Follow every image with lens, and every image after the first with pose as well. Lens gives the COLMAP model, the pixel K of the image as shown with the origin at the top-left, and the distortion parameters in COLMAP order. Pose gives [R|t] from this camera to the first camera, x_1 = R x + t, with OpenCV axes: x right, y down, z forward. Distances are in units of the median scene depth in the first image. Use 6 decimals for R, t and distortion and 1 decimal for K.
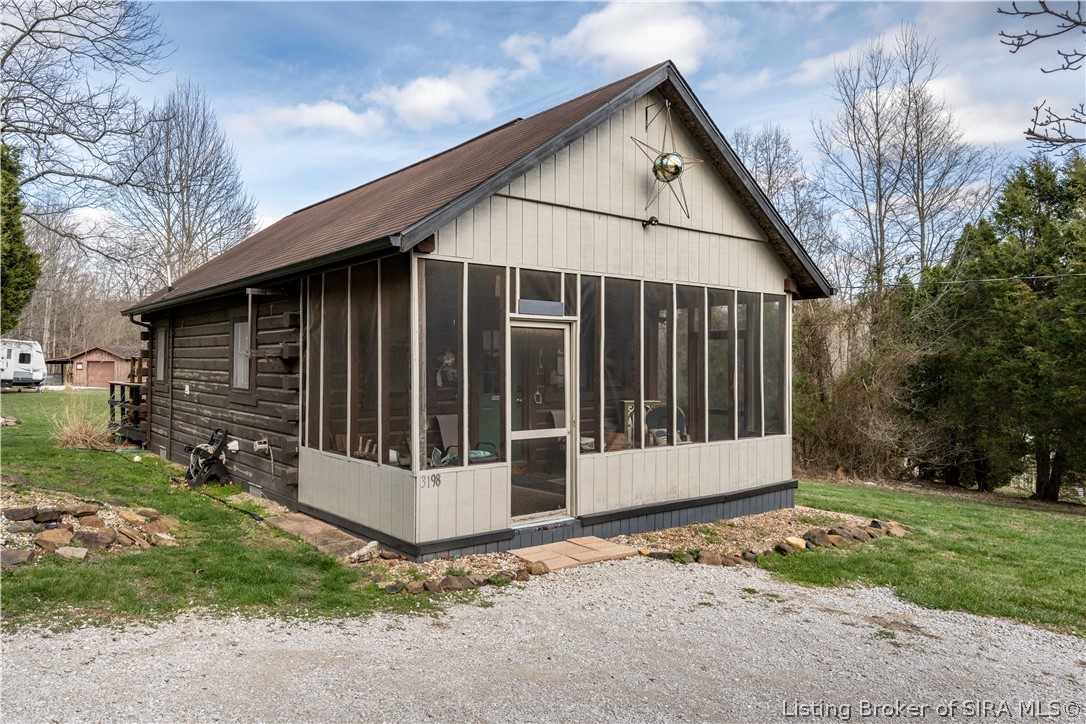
lens RADIAL K [[681.0, 0, 543.0], [0, 681.0, 362.0], [0, 0, 1]] dist [-0.006319, -0.002581]
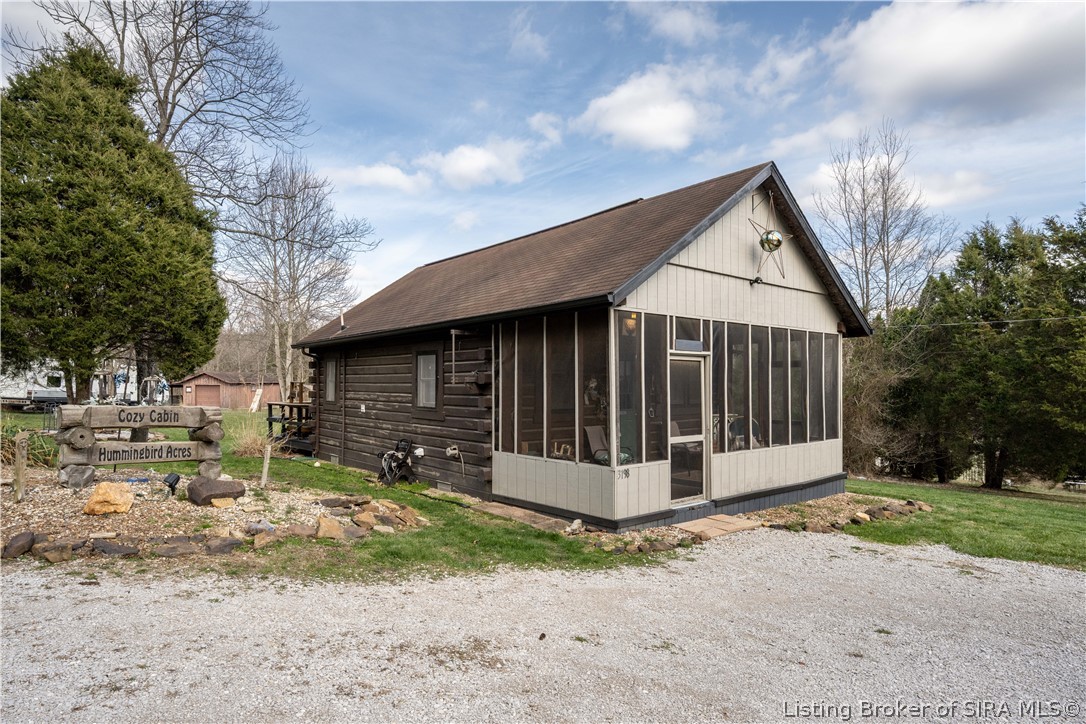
lens RADIAL K [[594.7, 0, 542.4], [0, 594.7, 387.2], [0, 0, 1]] dist [-0.010841, -0.000248]
pose [[0.998093, -0.004918, 0.061535, -0.337602], [0.004486, 0.999964, 0.007152, -0.006208], [-0.061568, -0.006863, 0.998079, -0.145530]]
